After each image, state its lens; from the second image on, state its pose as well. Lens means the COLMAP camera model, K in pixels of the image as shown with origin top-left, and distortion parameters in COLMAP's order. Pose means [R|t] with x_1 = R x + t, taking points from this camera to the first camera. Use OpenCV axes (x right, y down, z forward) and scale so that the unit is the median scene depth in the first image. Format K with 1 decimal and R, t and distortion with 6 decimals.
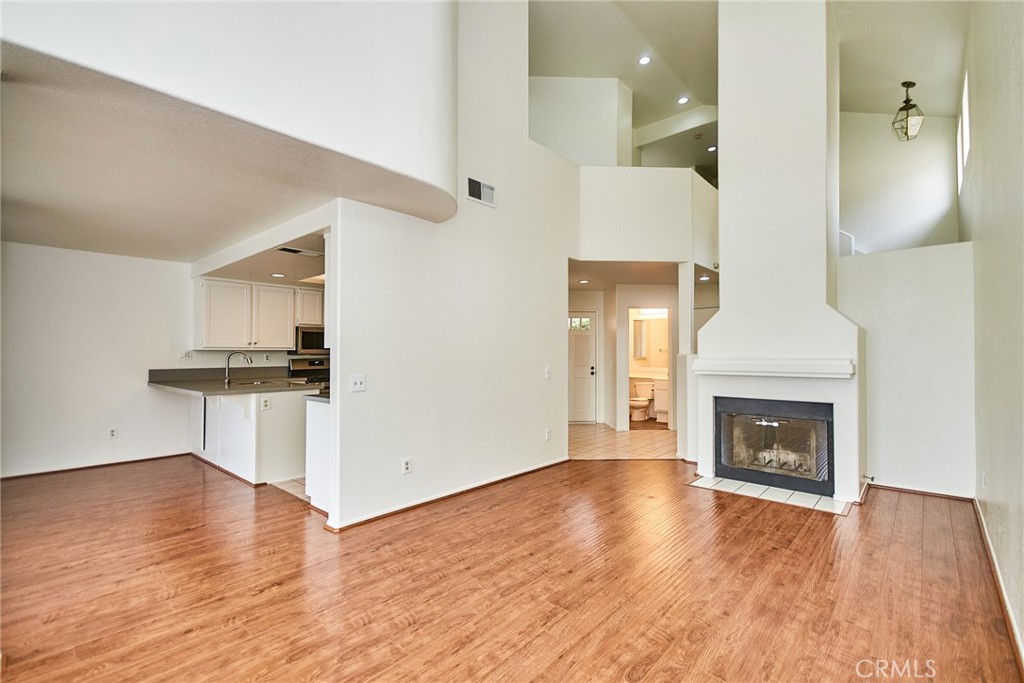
lens RADIAL K [[456.3, 0, 522.0], [0, 456.3, 357.8], [0, 0, 1]] dist [0.011227, -0.002744]
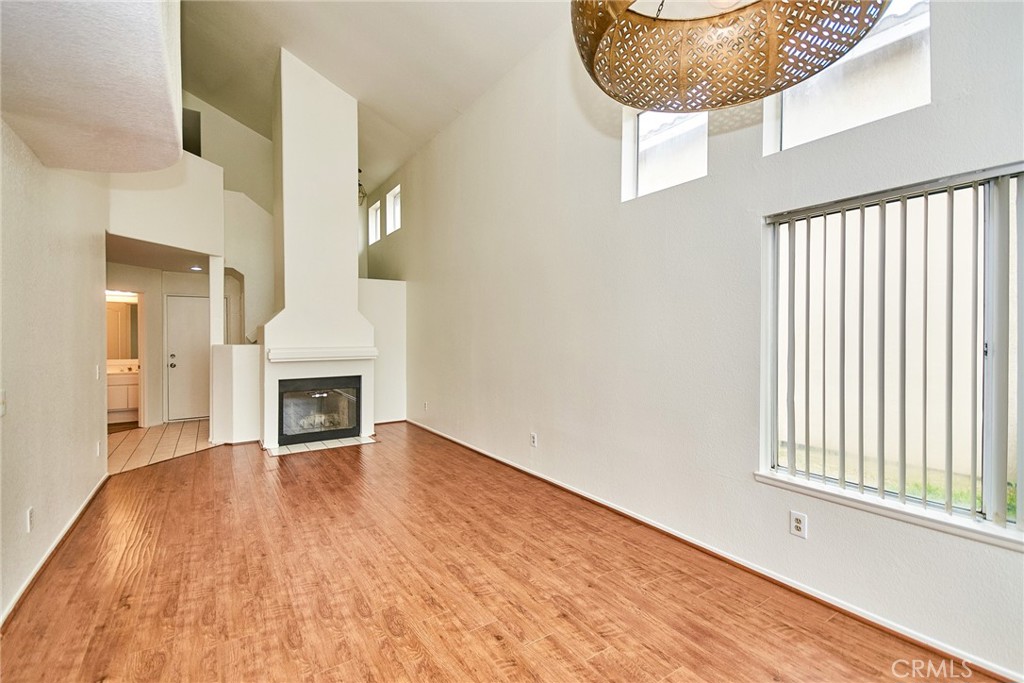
lens RADIAL K [[456.3, 0, 516.0], [0, 456.3, 338.1], [0, 0, 1]] dist [0.011227, -0.002744]
pose [[0.234517, -0.003739, 0.972105, -0.978729], [0.008798, 0.999960, 0.001723, -0.035453], [-0.972072, 0.008148, 0.234541, 0.177186]]
